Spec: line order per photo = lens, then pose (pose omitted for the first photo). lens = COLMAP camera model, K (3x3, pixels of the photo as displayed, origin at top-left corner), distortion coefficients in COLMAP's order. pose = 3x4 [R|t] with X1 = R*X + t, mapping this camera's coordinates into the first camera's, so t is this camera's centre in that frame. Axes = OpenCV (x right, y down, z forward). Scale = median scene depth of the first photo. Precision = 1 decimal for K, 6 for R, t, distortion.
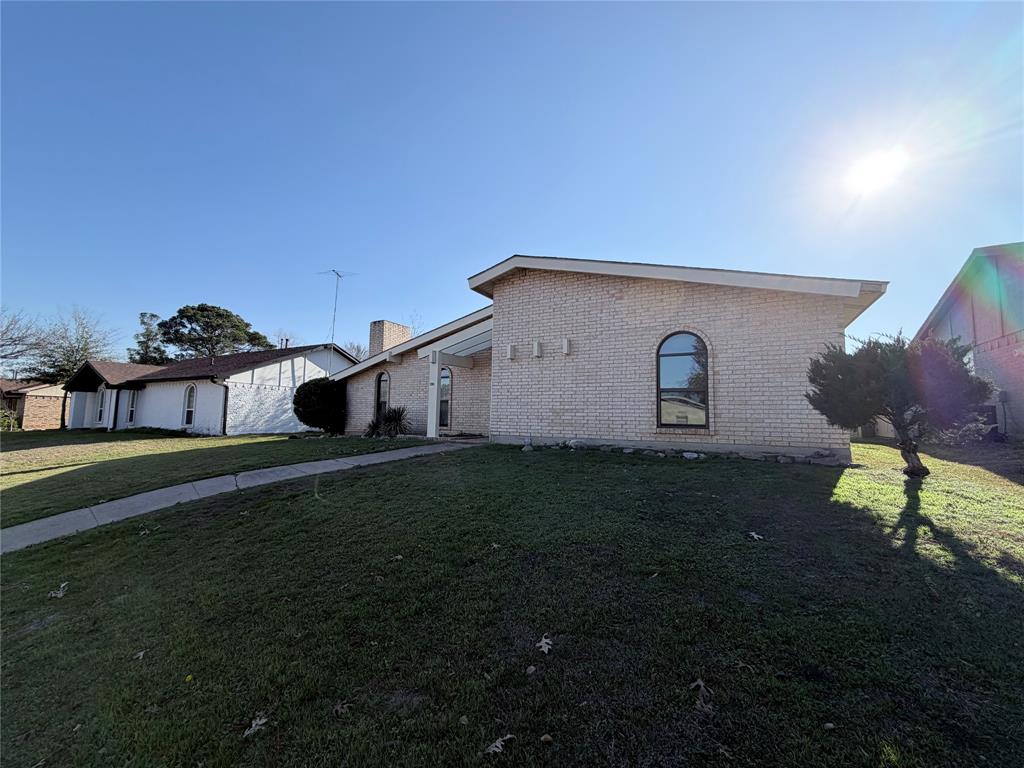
lens RADIAL K [[409.1, 0, 510.1], [0, 409.1, 390.1], [0, 0, 1]] dist [-0.000922, -0.000215]
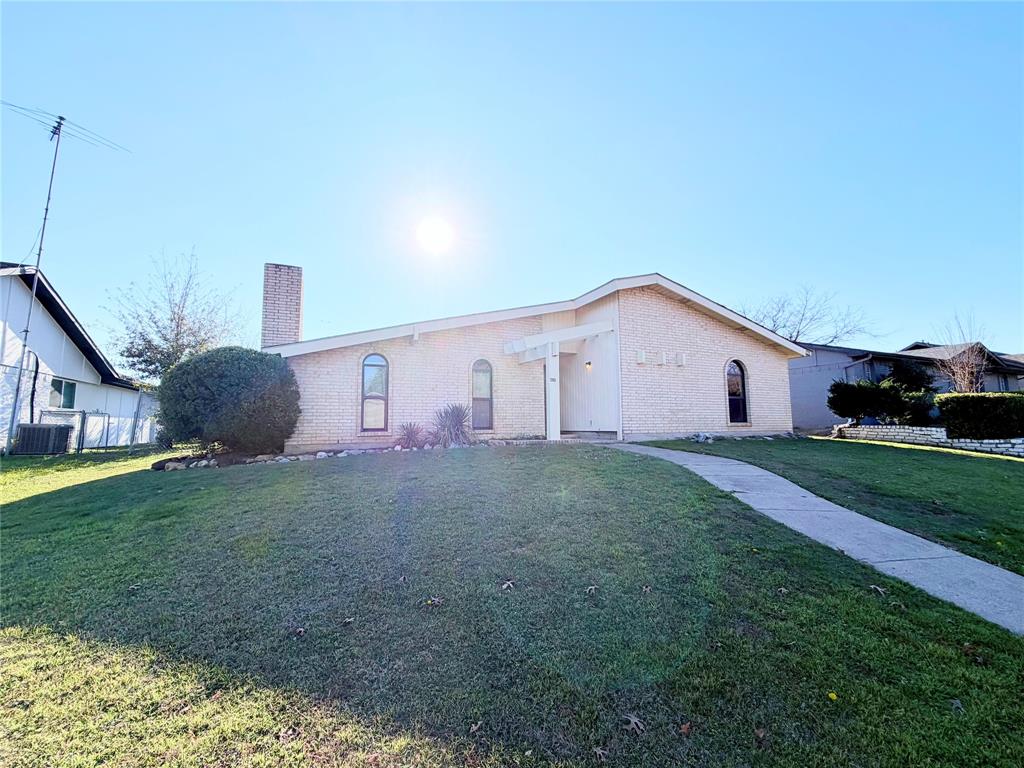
lens RADIAL K [[409.1, 0, 514.5], [0, 409.1, 380.3], [0, 0, 1]] dist [-0.000922, -0.000215]
pose [[0.586549, 0.066449, 0.807183, -1.130325], [-0.041136, 0.997787, -0.052248, 0.042199], [-0.808868, -0.002558, 0.587984, 0.654385]]
